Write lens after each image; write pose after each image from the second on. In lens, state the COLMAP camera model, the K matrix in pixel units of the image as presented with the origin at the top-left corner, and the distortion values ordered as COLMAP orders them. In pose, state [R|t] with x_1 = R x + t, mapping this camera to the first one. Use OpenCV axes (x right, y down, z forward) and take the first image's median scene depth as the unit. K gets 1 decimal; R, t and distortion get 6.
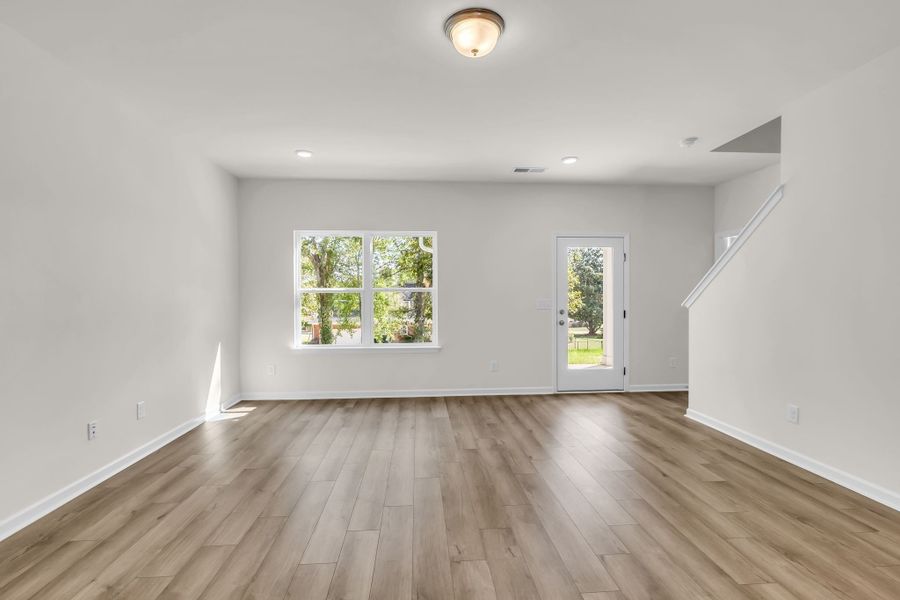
lens RADIAL K [[417.3, 0, 437.8], [0, 417.3, 302.3], [0, 0, 1]] dist [-0.007306, 0.001115]
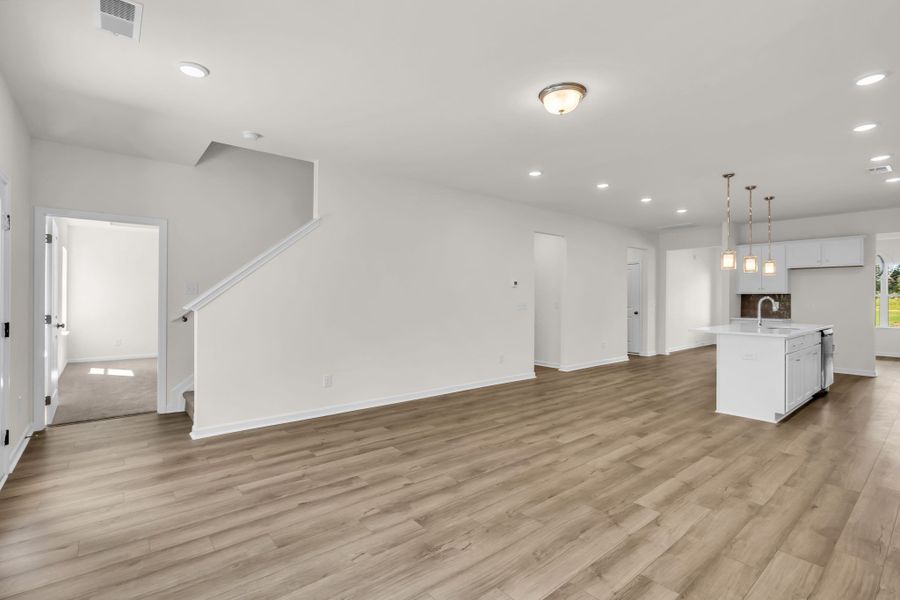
lens RADIAL K [[417.3, 0, 457.4], [0, 417.3, 300.7], [0, 0, 1]] dist [-0.007306, 0.001115]
pose [[-0.603045, -0.003331, 0.797701, -0.367880], [0.006493, 0.999938, 0.009084, -0.010433], [-0.797681, 0.010657, -0.602985, 1.001690]]
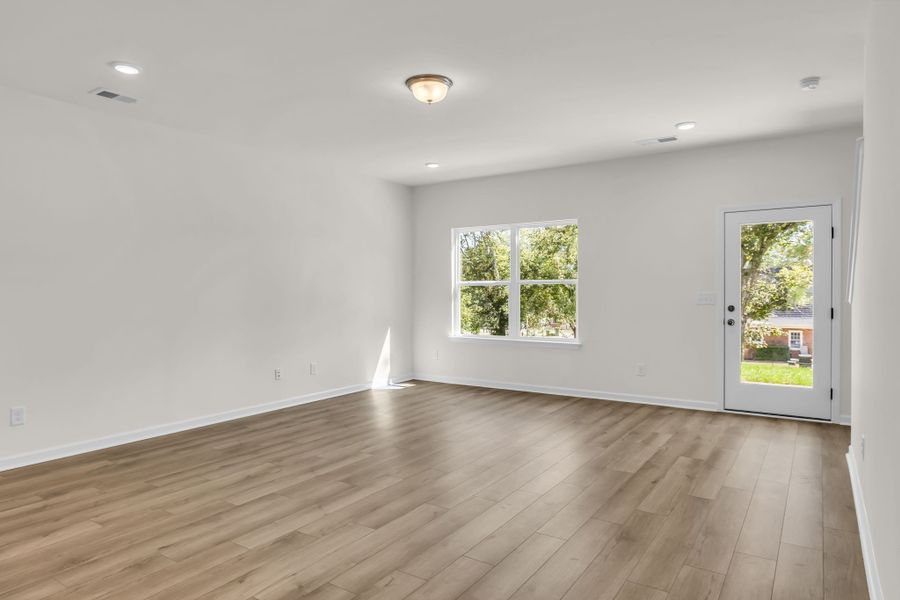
lens RADIAL K [[544.6, 0, 442.0], [0, 544.6, 300.0], [0, 0, 1]] dist [-0.001121, -0.003293]
pose [[0.788008, 0.010339, -0.615578, 0.570319], [-0.004391, 0.999928, 0.011174, -0.001698], [0.615649, -0.006102, 0.787997, -0.154478]]
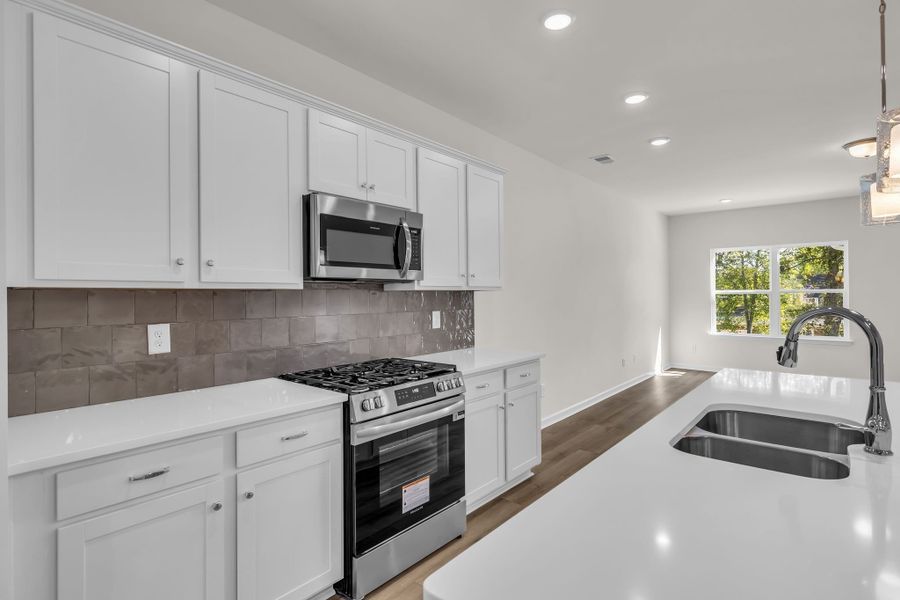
lens RADIAL K [[454.7, 0, 446.8], [0, 454.7, 290.8], [0, 0, 1]] dist [-0.016389, 0.000581]
pose [[0.728297, -0.001902, -0.685259, 0.047123], [-0.008012, 0.999904, -0.011291, -0.011488], [0.685215, 0.013713, 0.728212, -0.760106]]
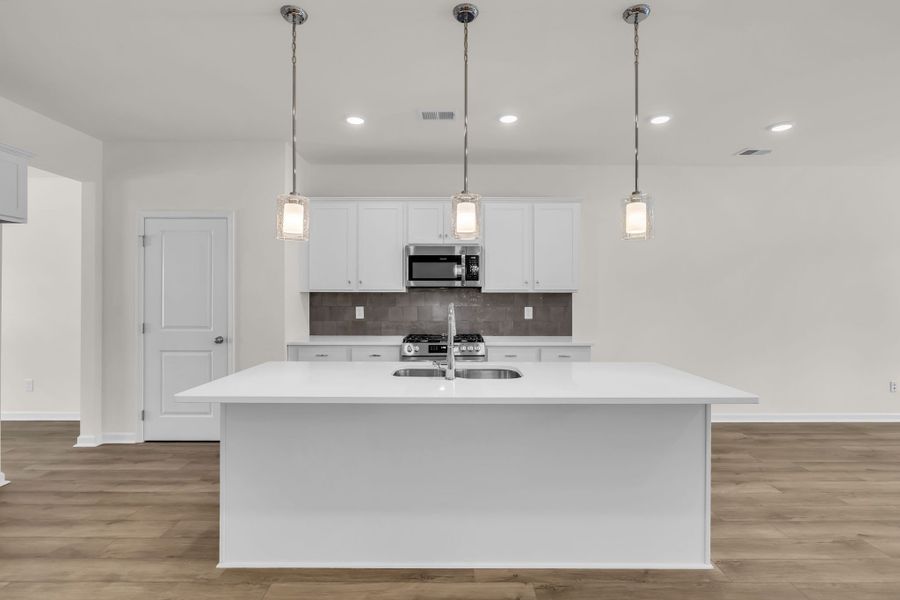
lens RADIAL K [[417.3, 0, 462.6], [0, 417.3, 294.5], [0, 0, 1]] dist [-0.007306, 0.001115]
pose [[-0.056363, 0.000673, -0.998410, 0.509241], [-0.012978, 0.999915, 0.001407, -0.015383], [0.998326, 0.013036, -0.056350, -0.339055]]
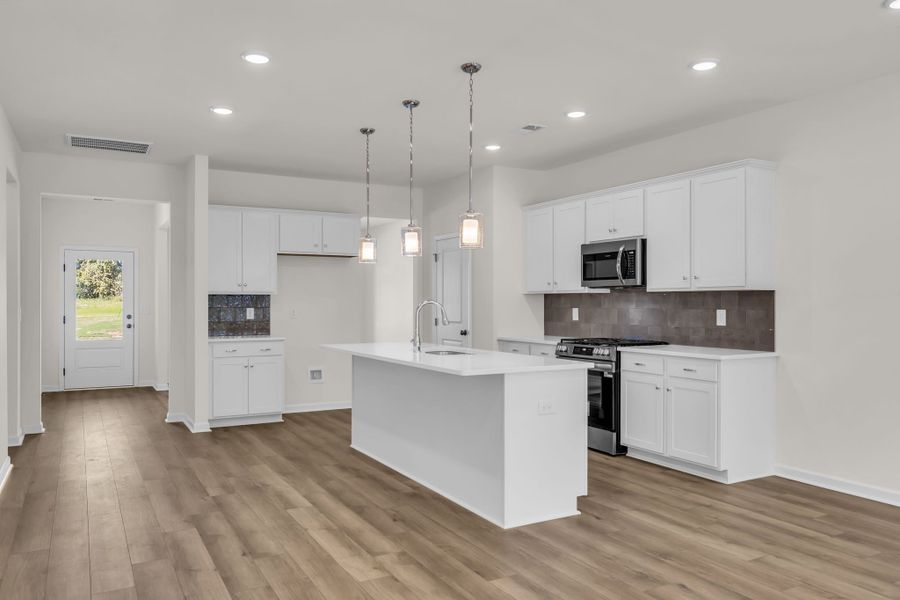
lens RADIAL K [[659.6, 0, 442.4], [0, 659.6, 301.2], [0, 0, 1]] dist [-0.013241, 0.003518]
pose [[-0.903881, 0.005272, -0.427752, 0.466852], [0.000844, 0.999944, 0.010541, -0.014409], [0.427784, 0.009167, -0.903835, 0.590329]]
